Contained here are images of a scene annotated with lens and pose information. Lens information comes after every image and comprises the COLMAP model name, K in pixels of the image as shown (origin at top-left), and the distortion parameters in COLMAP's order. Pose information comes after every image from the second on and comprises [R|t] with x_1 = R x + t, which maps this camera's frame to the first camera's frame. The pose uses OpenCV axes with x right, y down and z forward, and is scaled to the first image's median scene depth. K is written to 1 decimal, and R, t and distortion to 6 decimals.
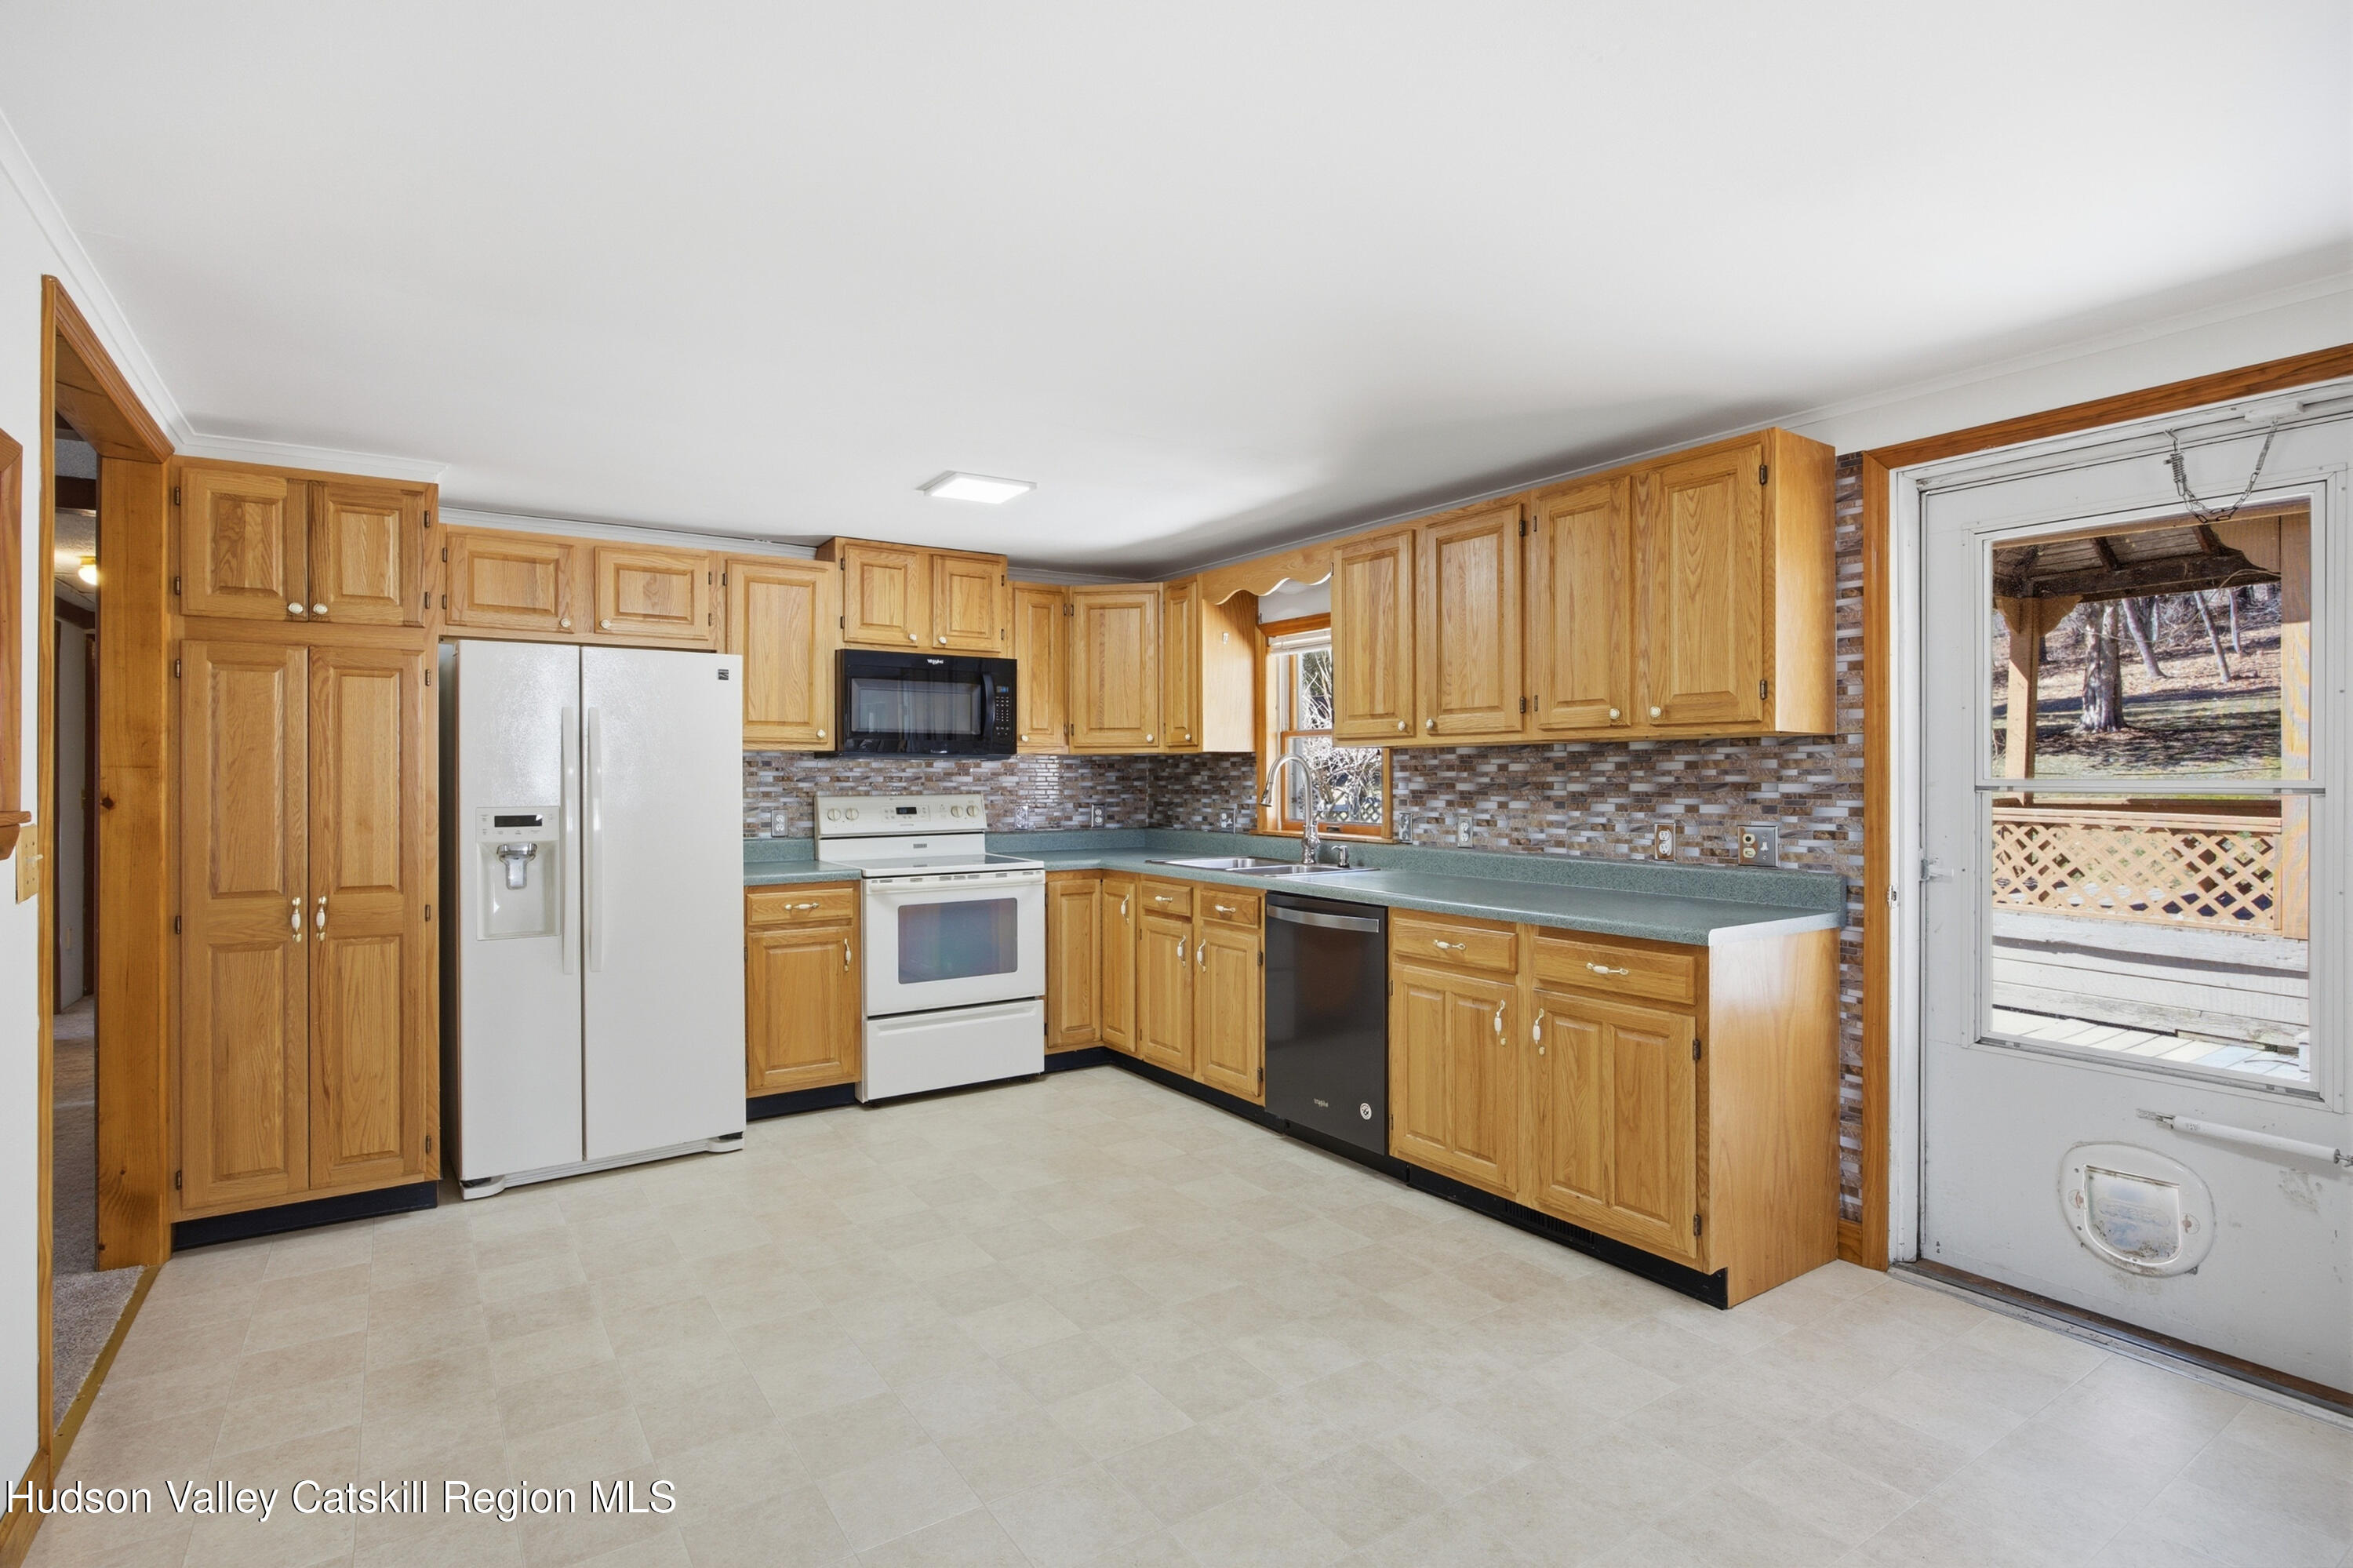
lens RADIAL K [[1157.1, 0, 1176.5], [0, 1157.1, 784.0], [0, 0, 1]] dist [0.001833, -0.000104]
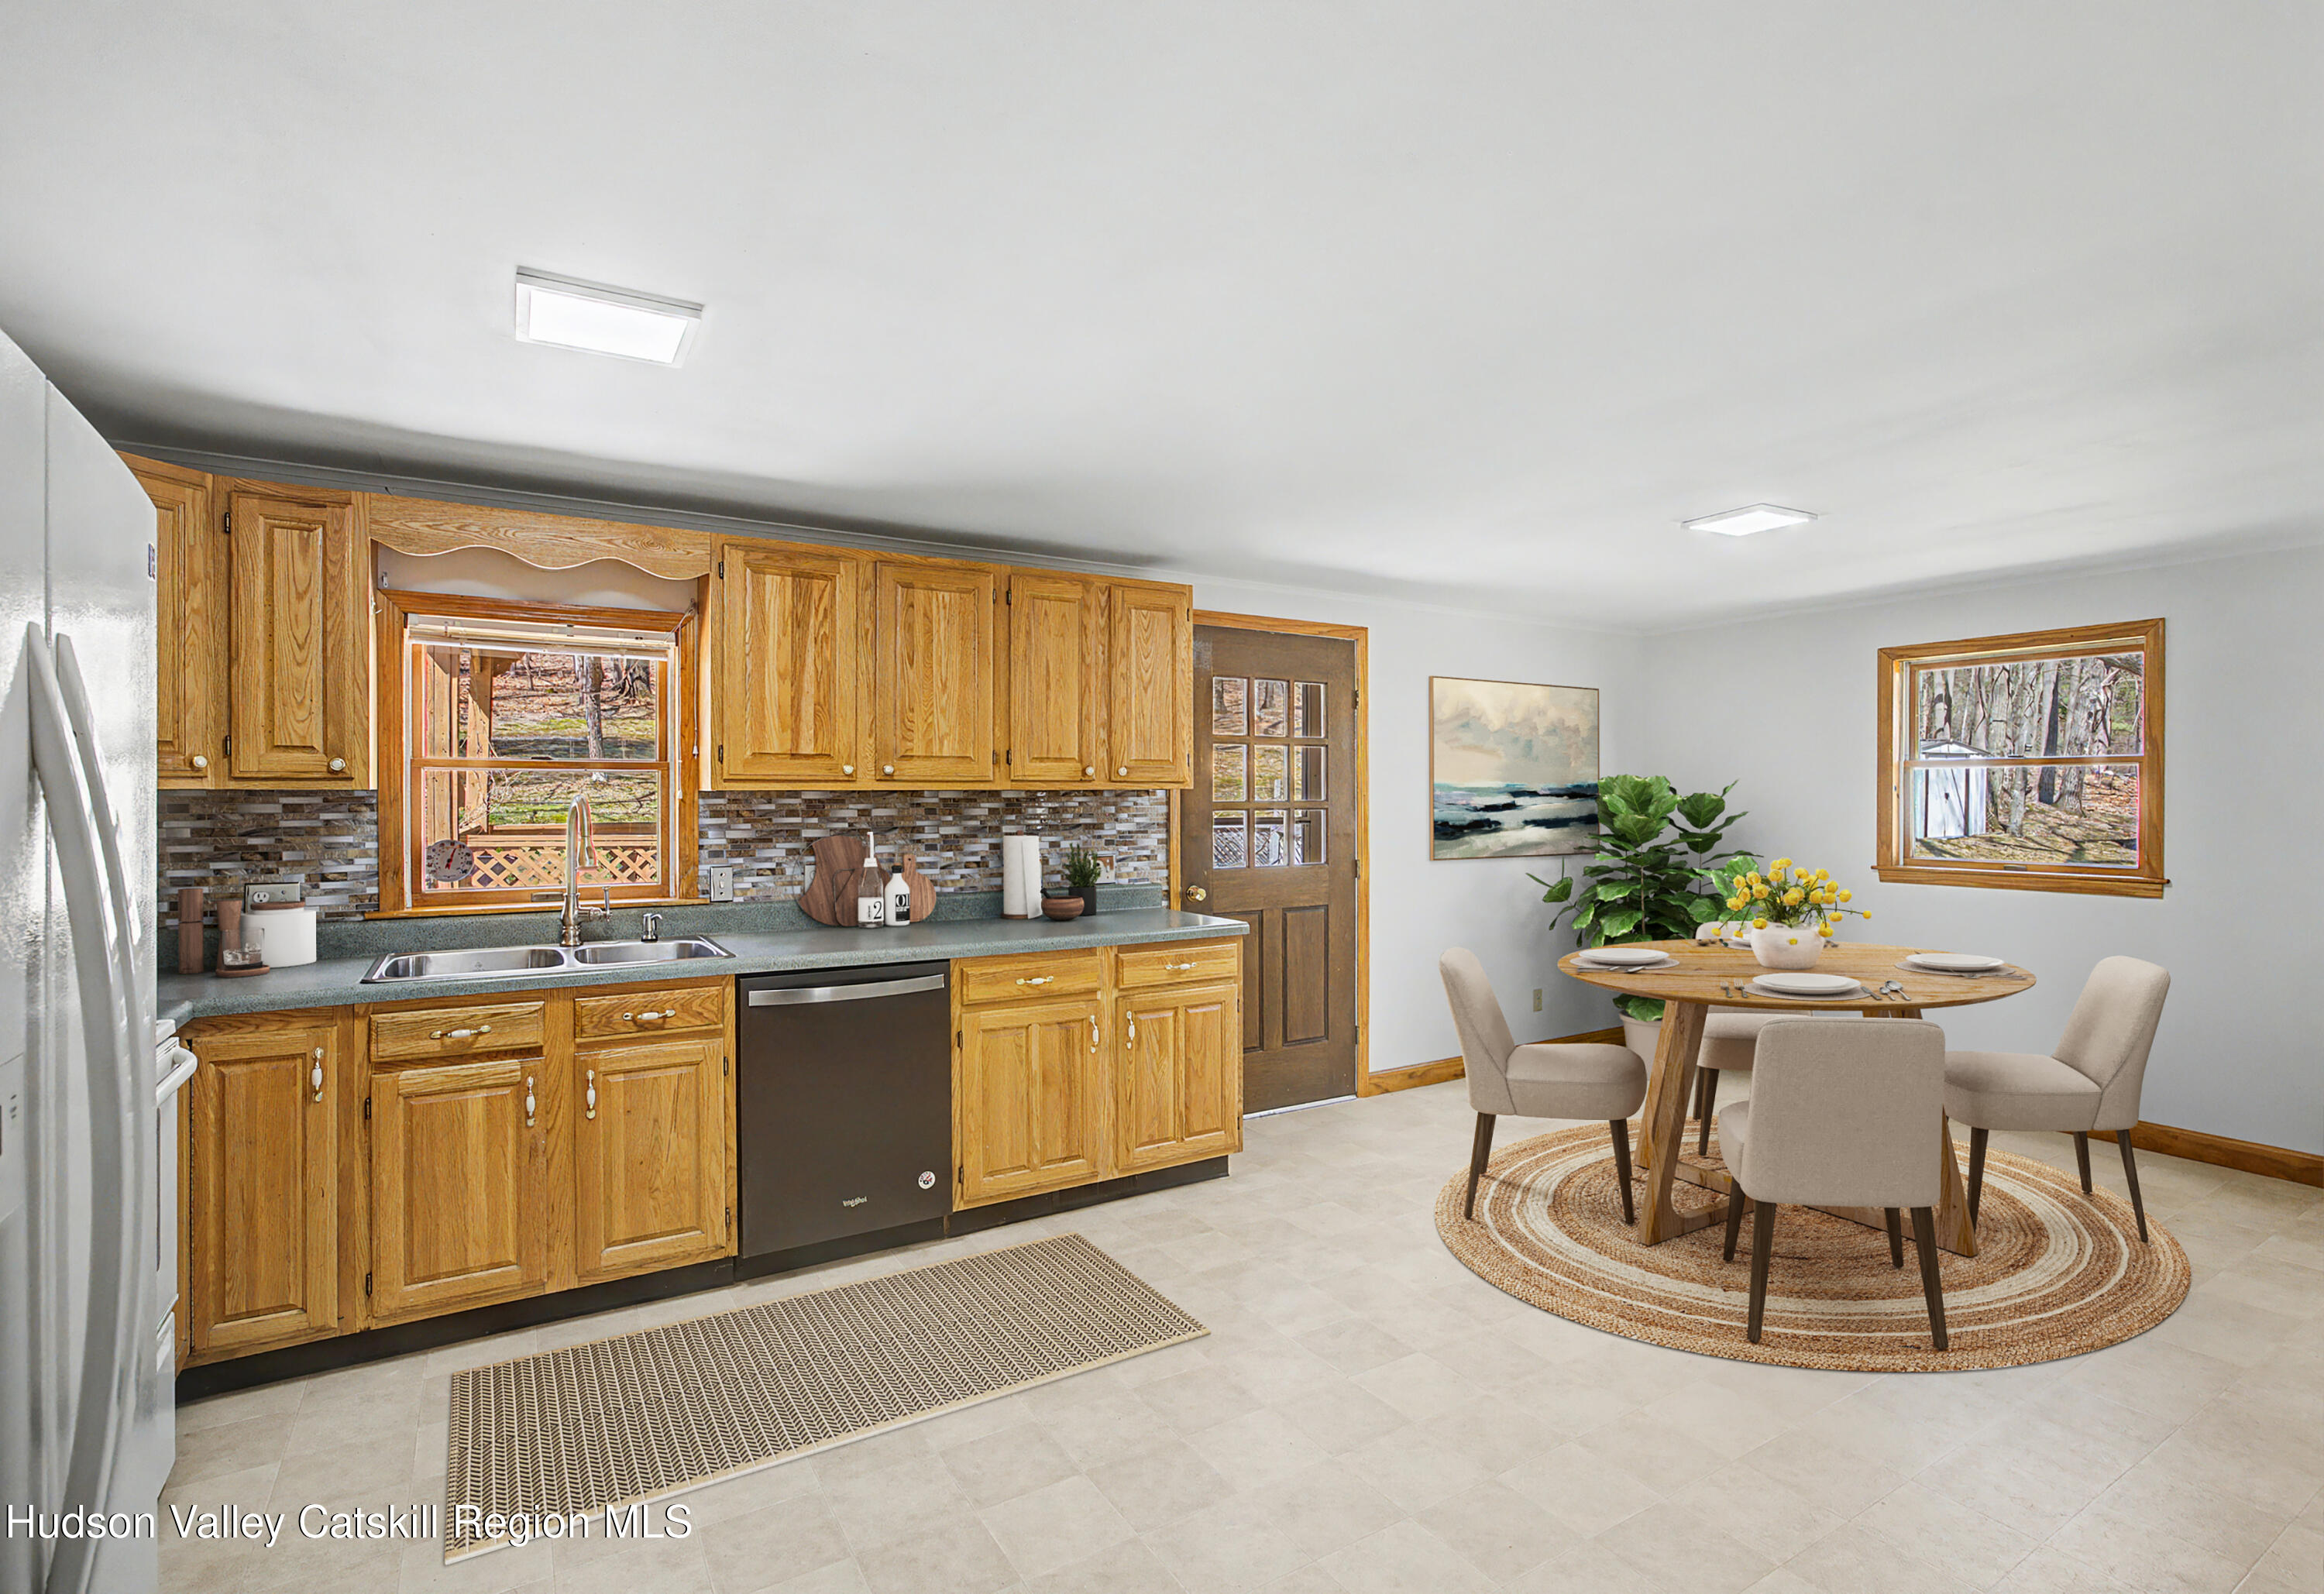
lens RADIAL K [[1120.6, 0, 1162.0], [0, 1120.6, 797.0], [0, 0, 1]] dist [-0.055189, -0.000051]
pose [[0.036197, 0.015861, 0.999219, -0.723098], [0.017616, 0.999709, -0.016507, -0.008082], [-0.999189, 0.018200, 0.035907, 0.766036]]
